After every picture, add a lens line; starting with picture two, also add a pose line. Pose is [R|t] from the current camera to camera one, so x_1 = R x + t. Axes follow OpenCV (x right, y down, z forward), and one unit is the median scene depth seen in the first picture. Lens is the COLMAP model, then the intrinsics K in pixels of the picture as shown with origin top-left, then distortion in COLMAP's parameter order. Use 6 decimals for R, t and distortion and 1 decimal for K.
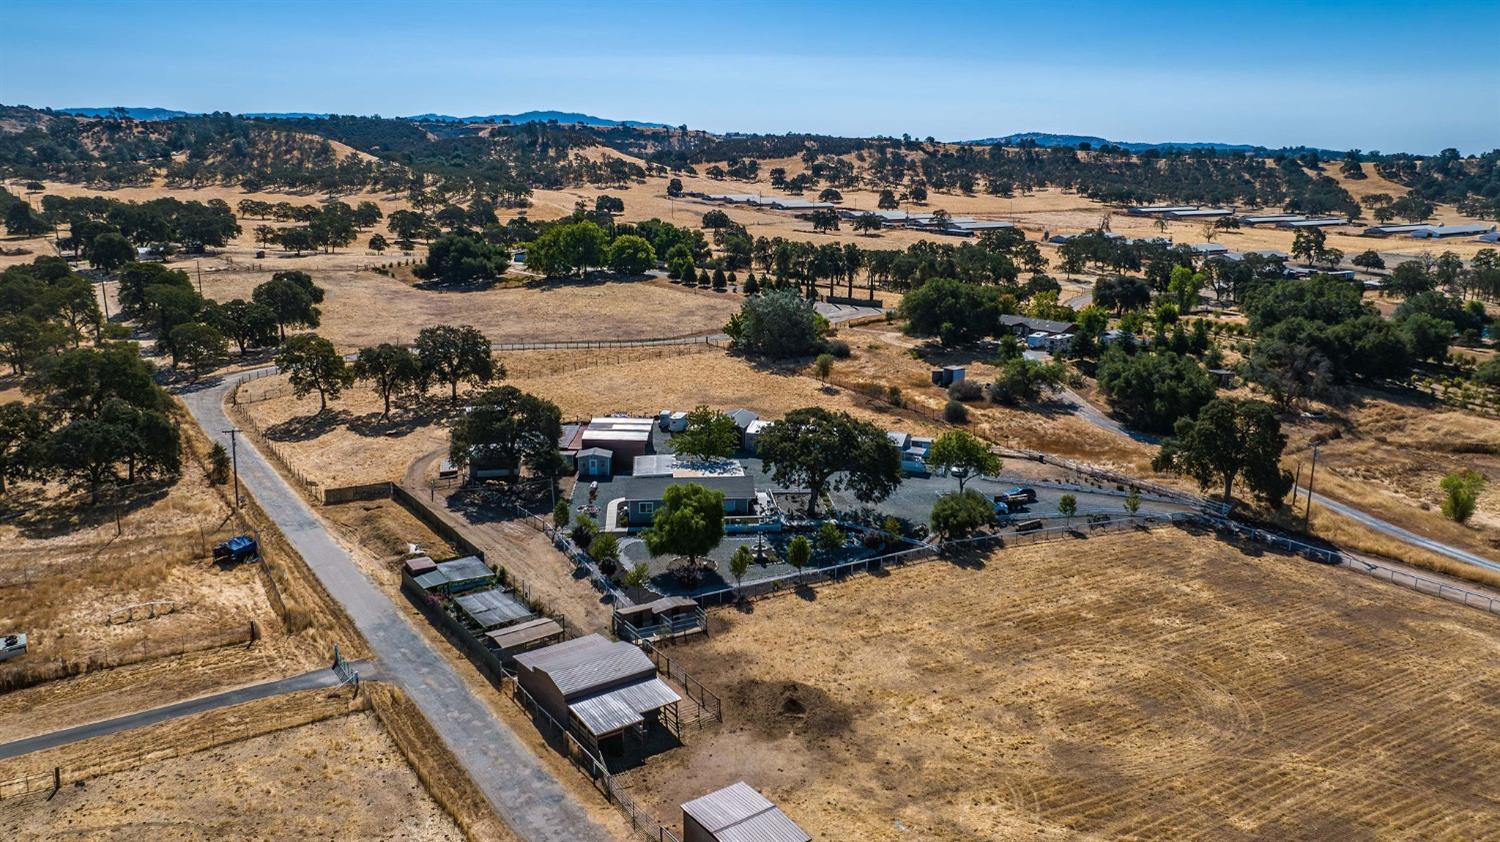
lens RADIAL K [[1054.2, 0, 754.5], [0, 1054.2, 423.1], [0, 0, 1]] dist [-0.047513, 0.049387]
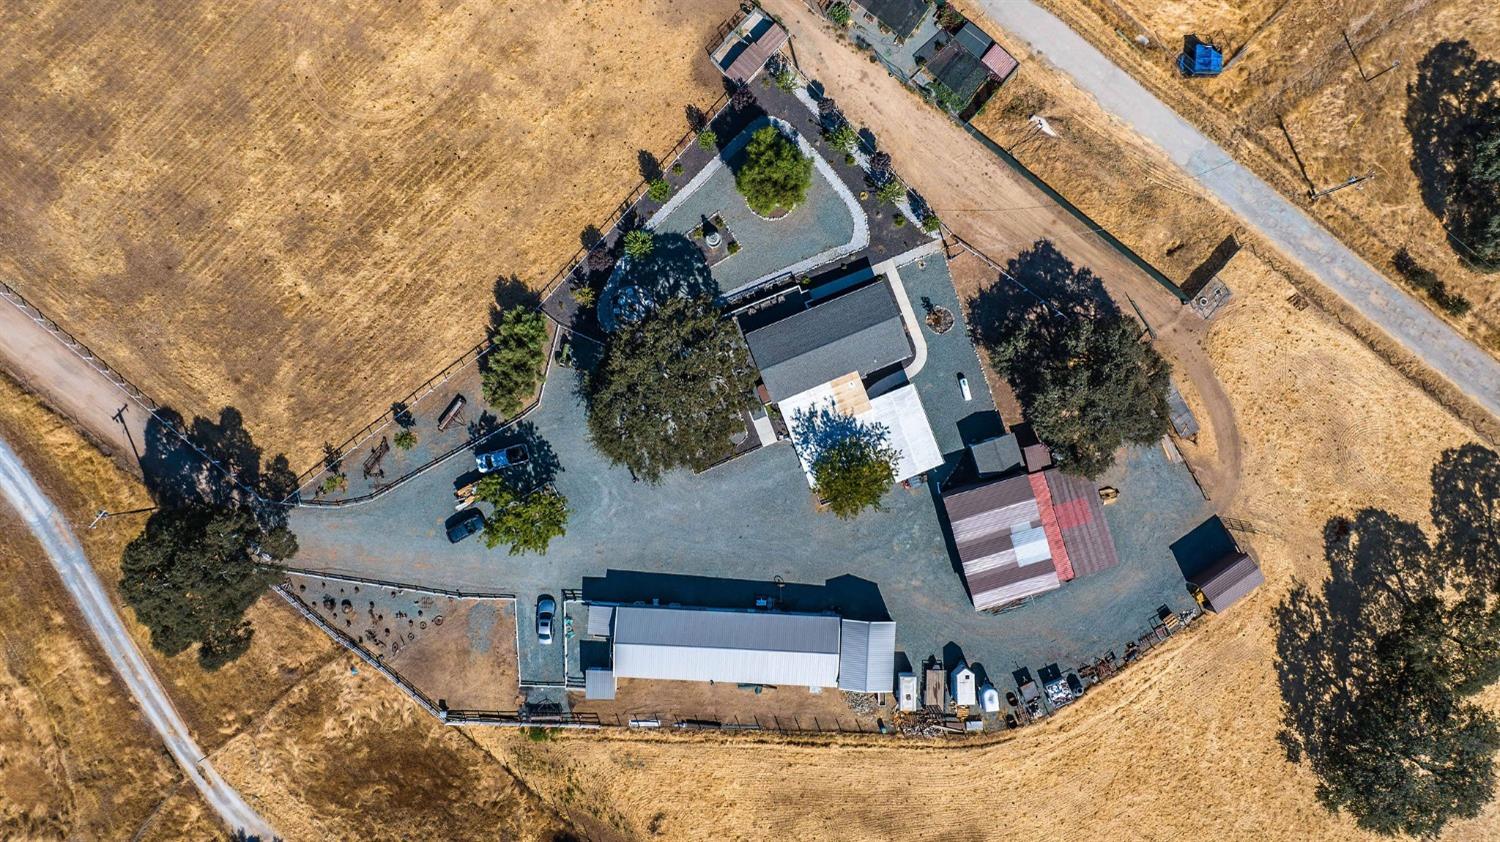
lens RADIAL K [[1054.2, 0, 754.9], [0, 1054.2, 427.2], [0, 0, 1]] dist [-0.047513, 0.049387]
pose [[-0.962363, 0.271768, -0.000667, 0.013298], [-0.068186, -0.239074, 0.968604, -0.695311], [0.263076, 0.932194, 0.248607, 0.747080]]
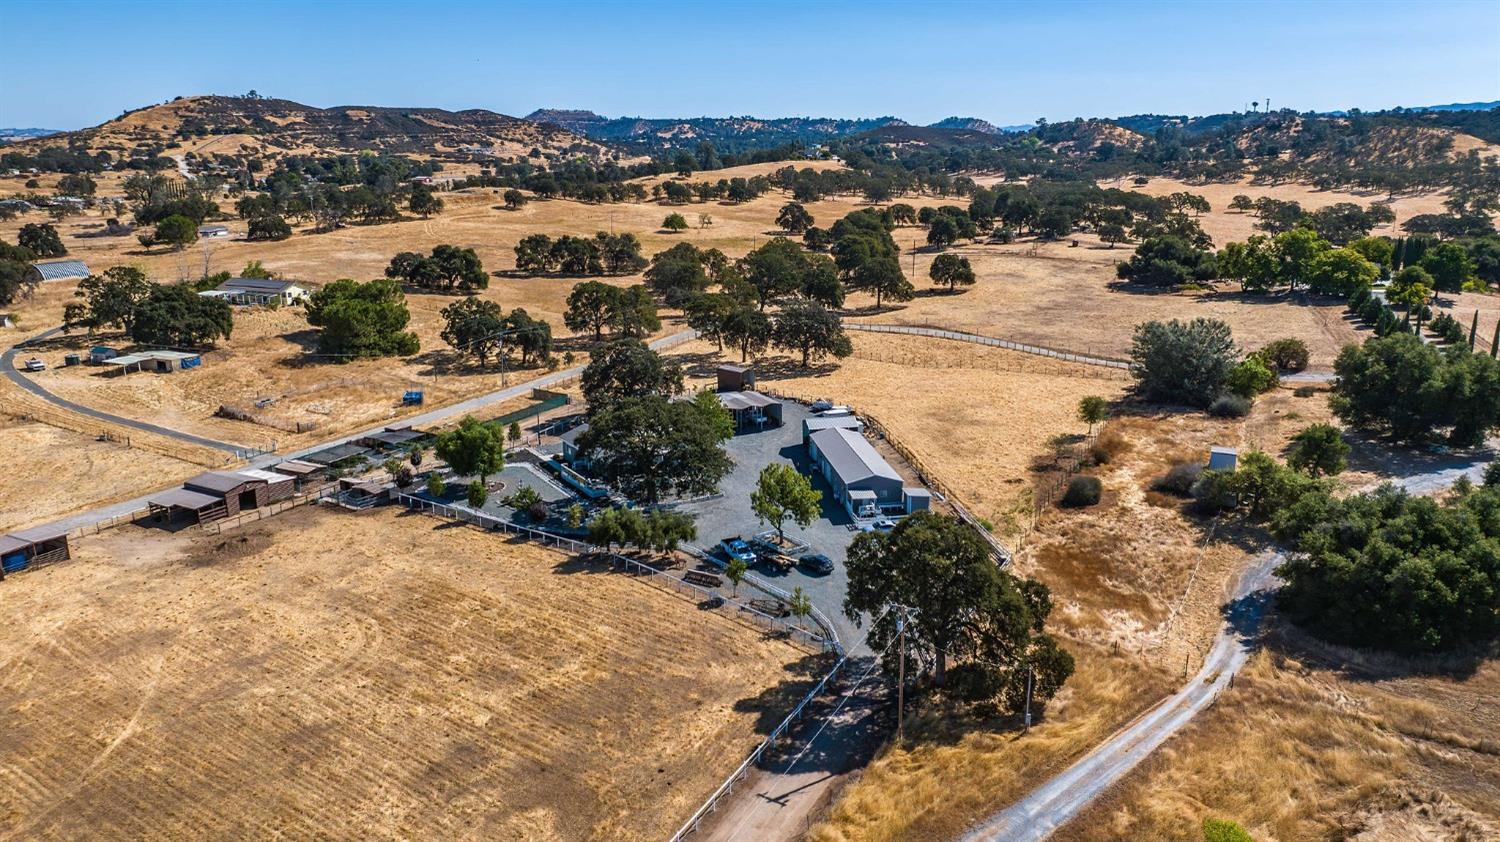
lens RADIAL K [[1054.2, 0, 753.9], [0, 1054.2, 418.3], [0, 0, 1]] dist [-0.047513, 0.049387]
pose [[0.446596, 0.216009, -0.868270, 0.871085], [-0.217968, 0.967450, 0.128571, -0.129583], [0.867780, 0.131835, 0.479142, 0.532790]]
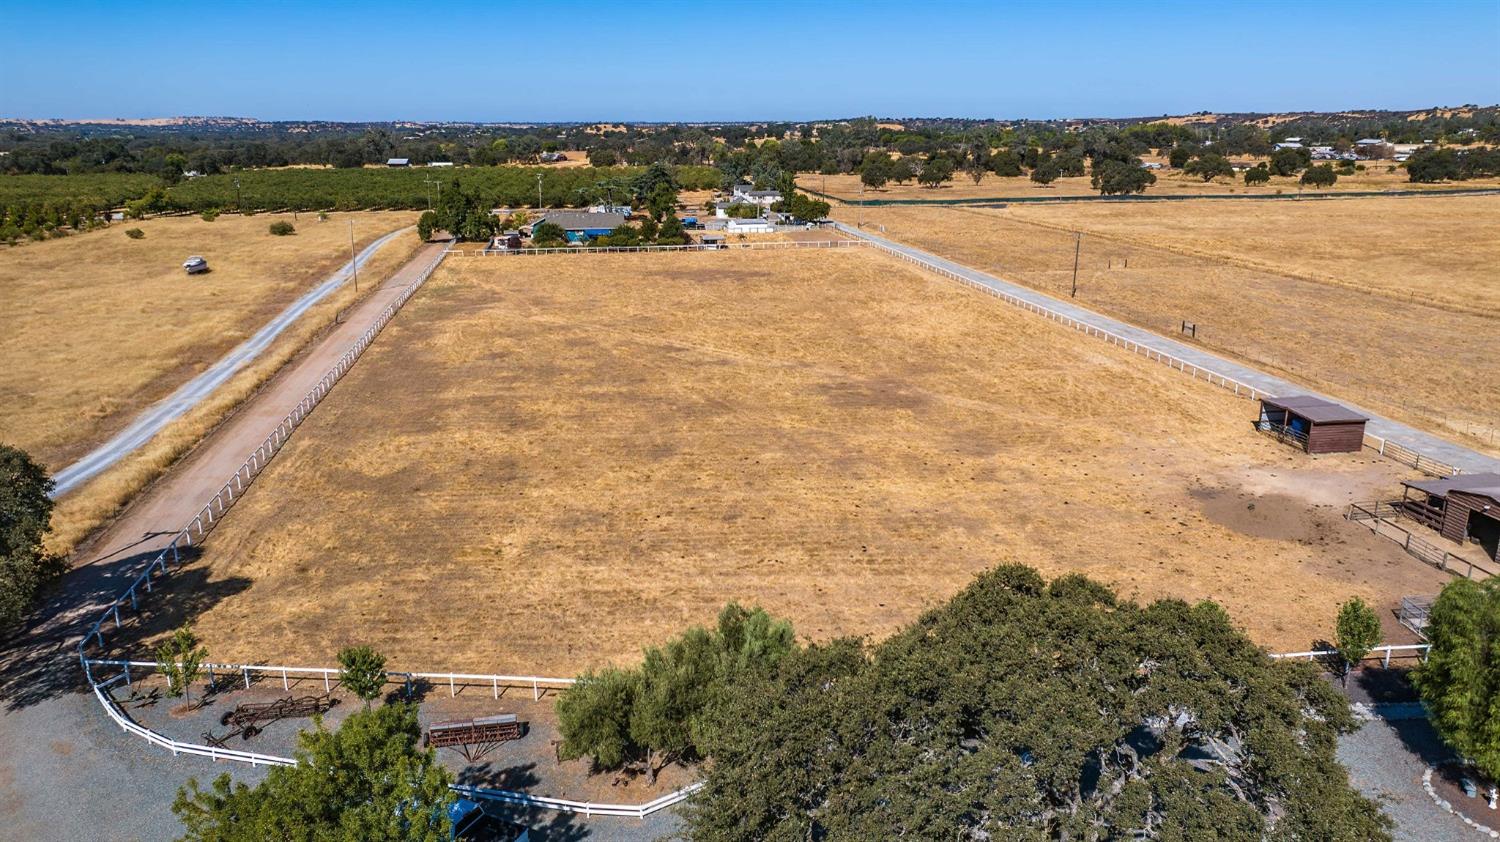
lens RADIAL K [[1054.2, 0, 756.1], [0, 1054.2, 419.5], [0, 0, 1]] dist [-0.047513, 0.049387]
pose [[-0.900670, -0.125796, 0.415895, 0.032412], [0.098933, 0.872658, 0.478205, -0.139729], [-0.423090, 0.471851, -0.773532, 1.039792]]
